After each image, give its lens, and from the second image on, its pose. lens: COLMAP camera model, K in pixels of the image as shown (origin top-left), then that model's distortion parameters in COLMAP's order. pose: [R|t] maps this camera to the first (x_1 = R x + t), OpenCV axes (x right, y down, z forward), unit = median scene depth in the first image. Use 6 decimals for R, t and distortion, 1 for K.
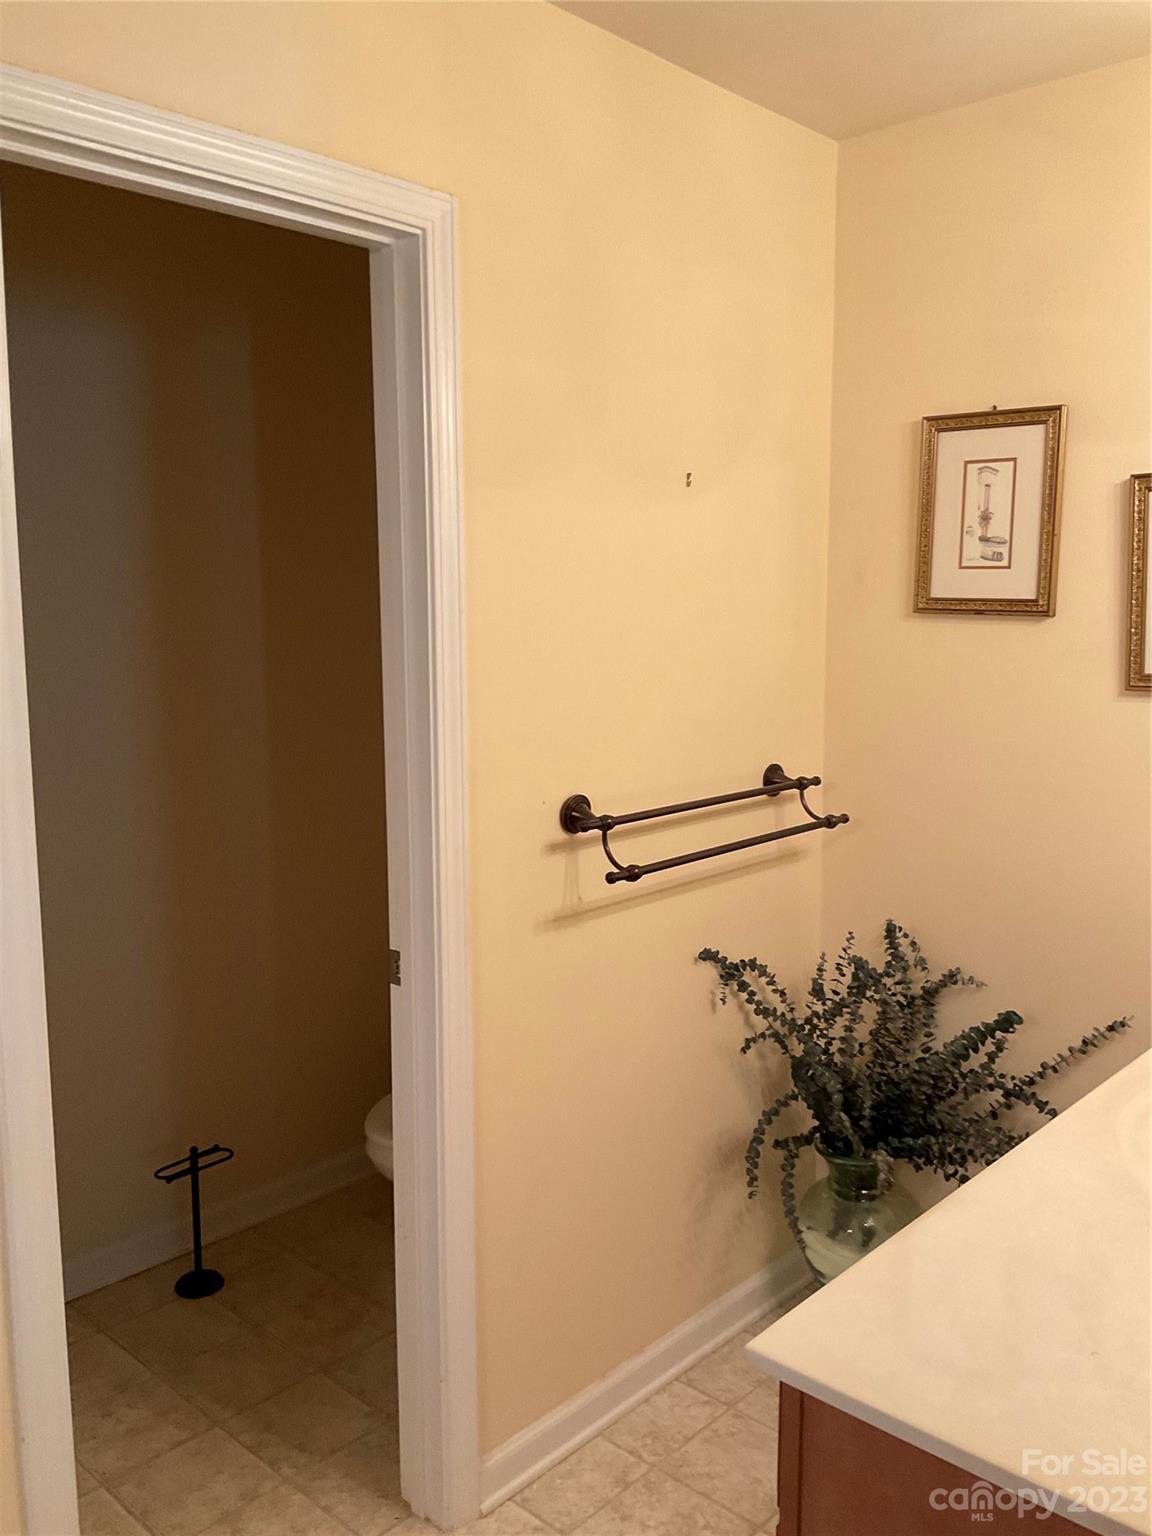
lens RADIAL K [[1250.5, 0, 576.0], [0, 1250.5, 768.0], [0, 0, 1]] dist [0.098693, -0.187988]
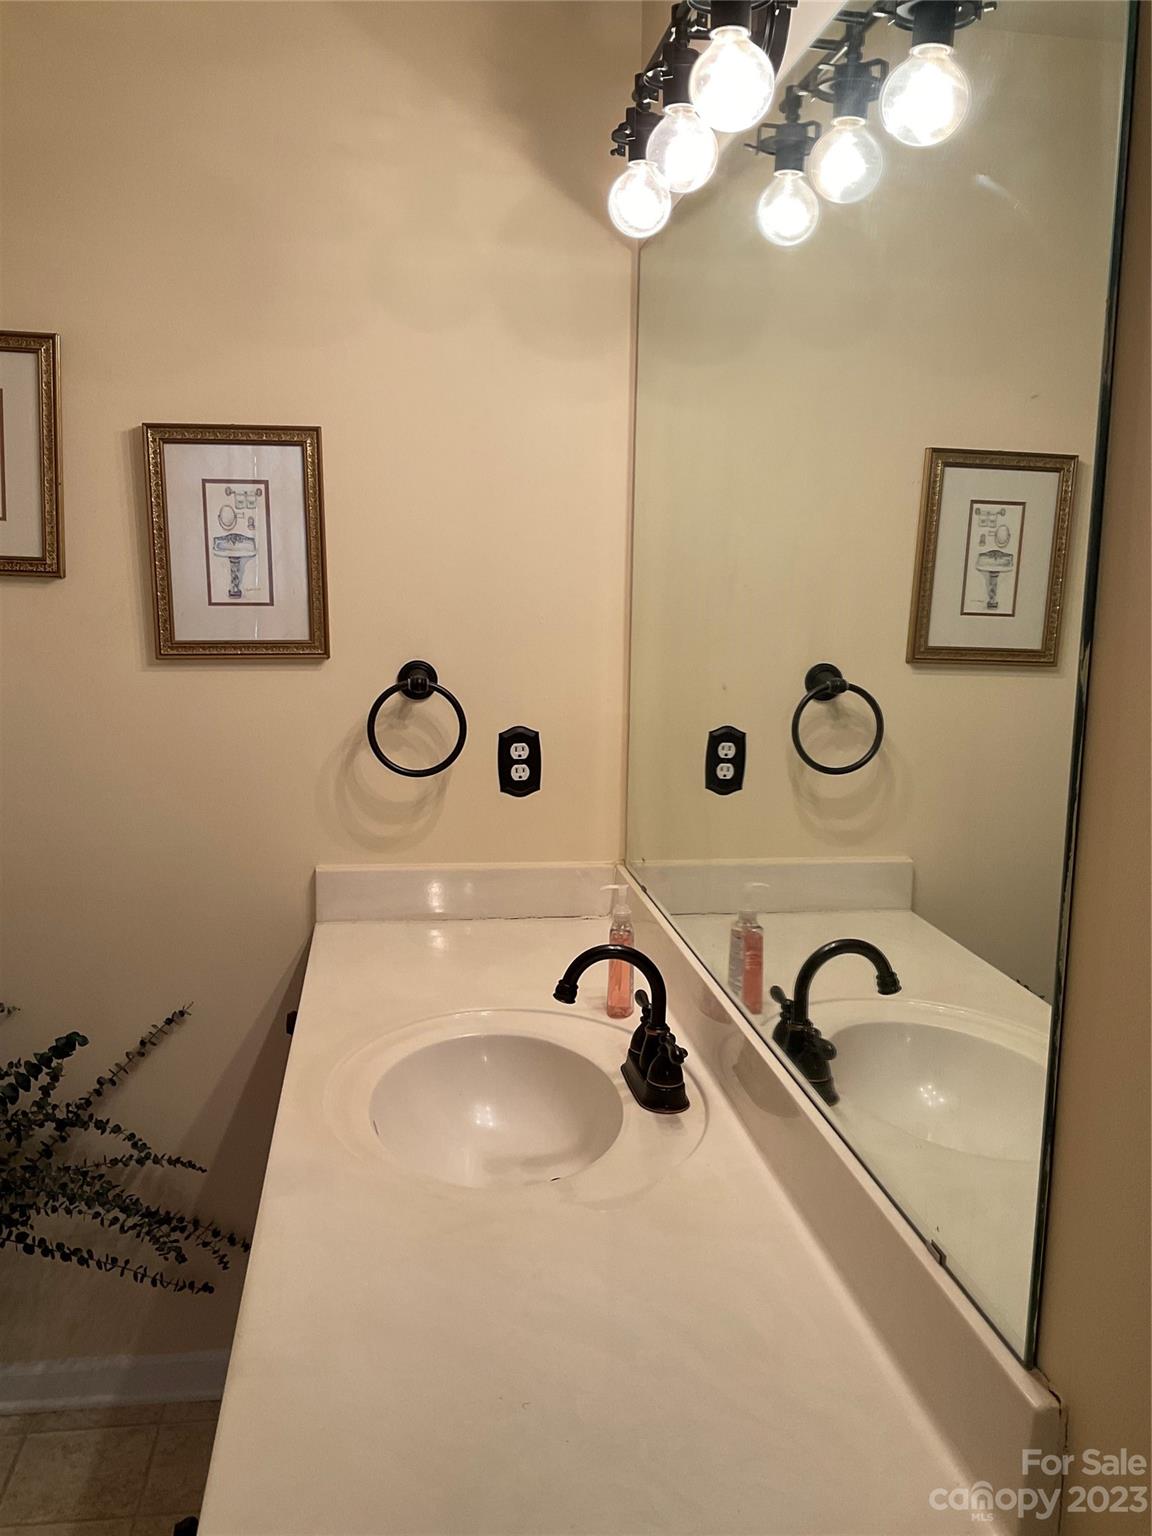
lens RADIAL K [[1348.2, 0, 576.0], [0, 1348.2, 768.0], [0, 0, 1]] dist [0.105071, -0.269019]
pose [[0.611392, -0.115810, 0.782808, -0.160144], [0.084166, 0.993139, 0.081191, -0.036291], [-0.786839, 0.016246, 0.616944, 0.145781]]
